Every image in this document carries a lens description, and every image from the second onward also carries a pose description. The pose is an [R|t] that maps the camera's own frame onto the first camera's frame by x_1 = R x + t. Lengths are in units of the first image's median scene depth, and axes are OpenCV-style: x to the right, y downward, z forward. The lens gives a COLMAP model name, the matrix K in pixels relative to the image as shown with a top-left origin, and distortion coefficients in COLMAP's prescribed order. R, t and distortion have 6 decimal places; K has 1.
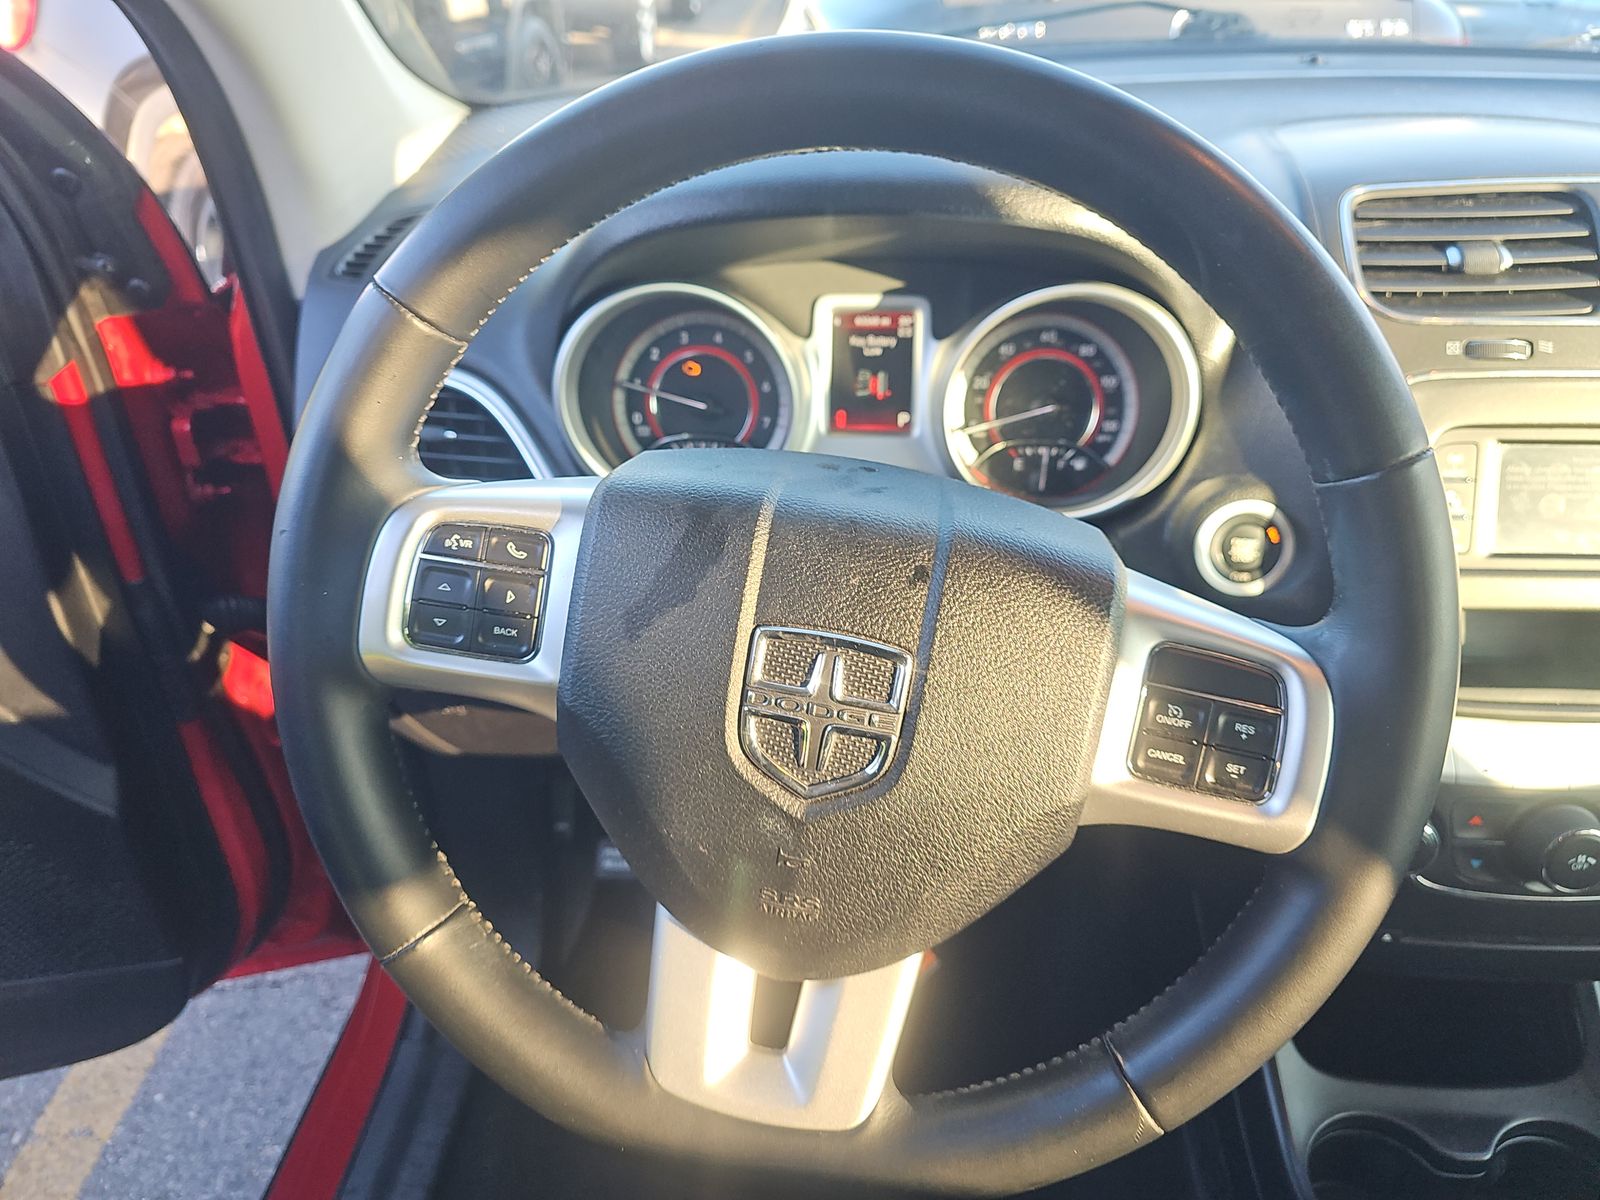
lens RADIAL K [[1053.1, 0, 795.7], [0, 1053.1, 609.6], [0, 0, 1]] dist [0.006261, -0.000465]
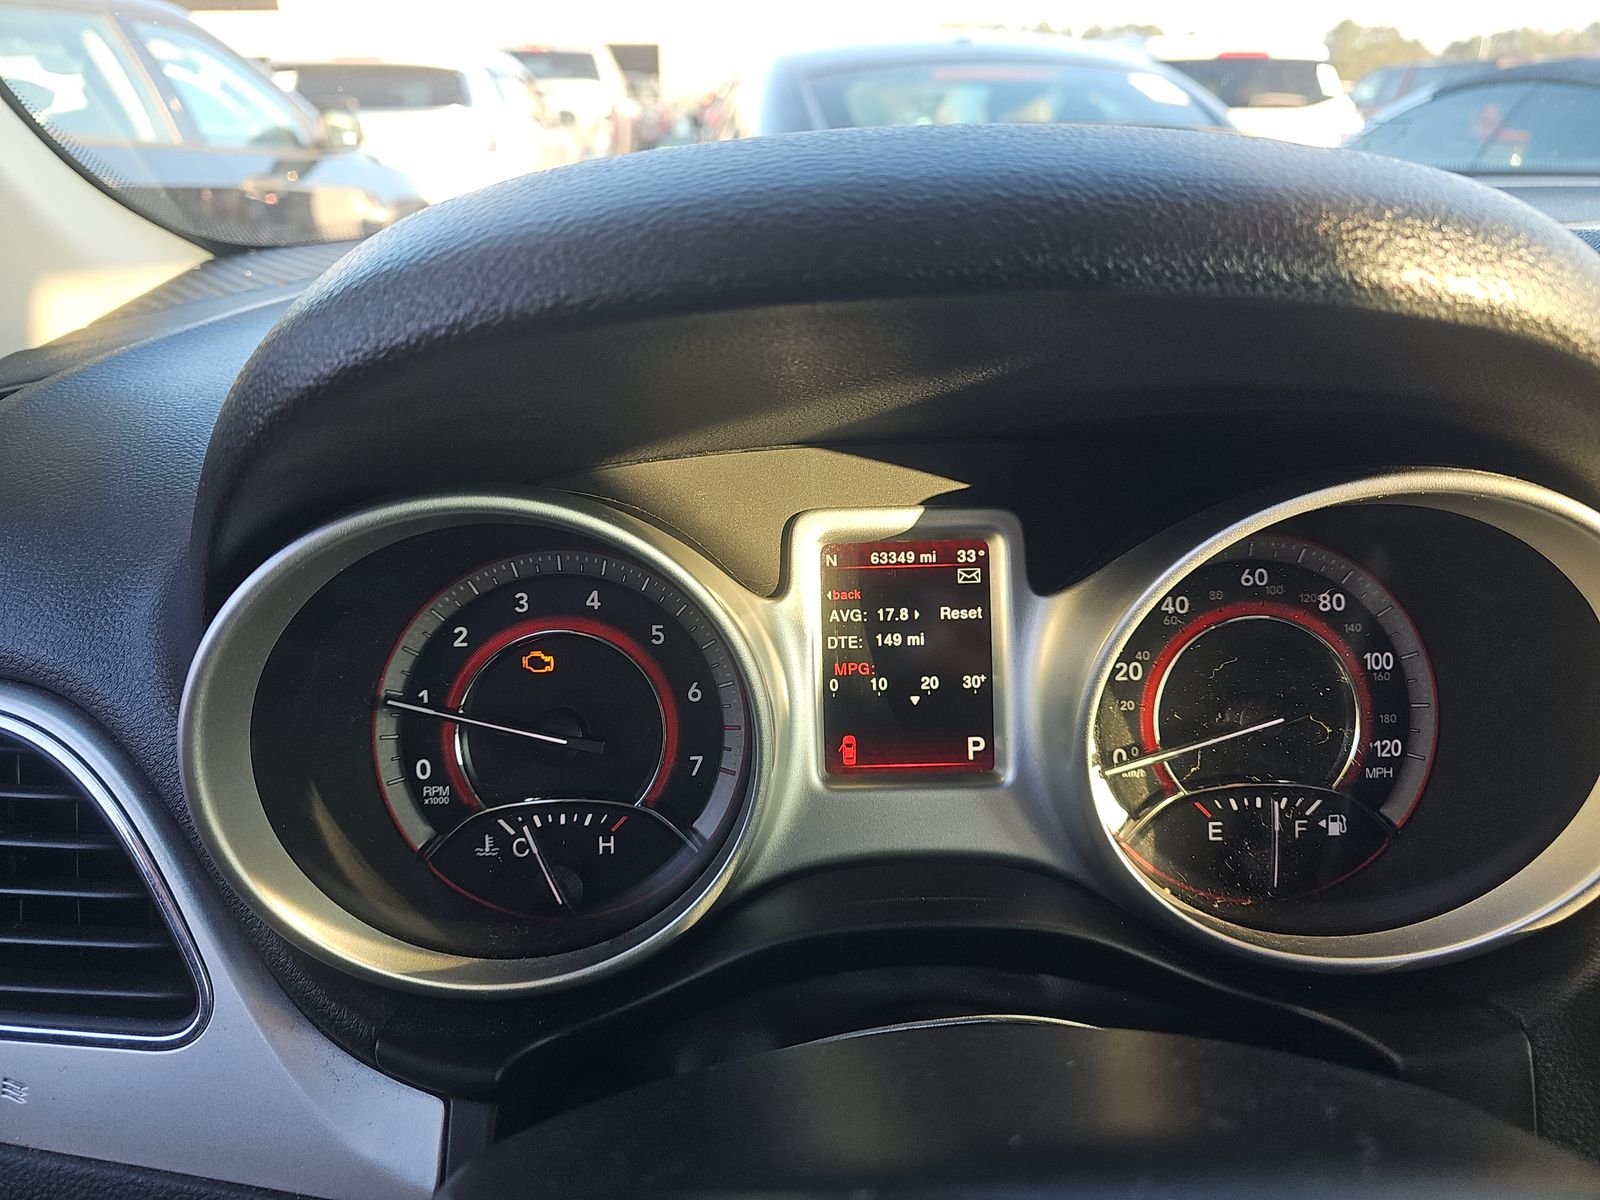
lens RADIAL K [[1053.1, 0, 805.1], [0, 1053.1, 596.5], [0, 0, 1]] dist [0.006261, -0.000465]
pose [[0.995386, -0.033706, 0.089839, -0.019930], [0.050127, 0.981018, -0.187323, -0.163862], [-0.081820, 0.190962, 0.978181, 0.516564]]
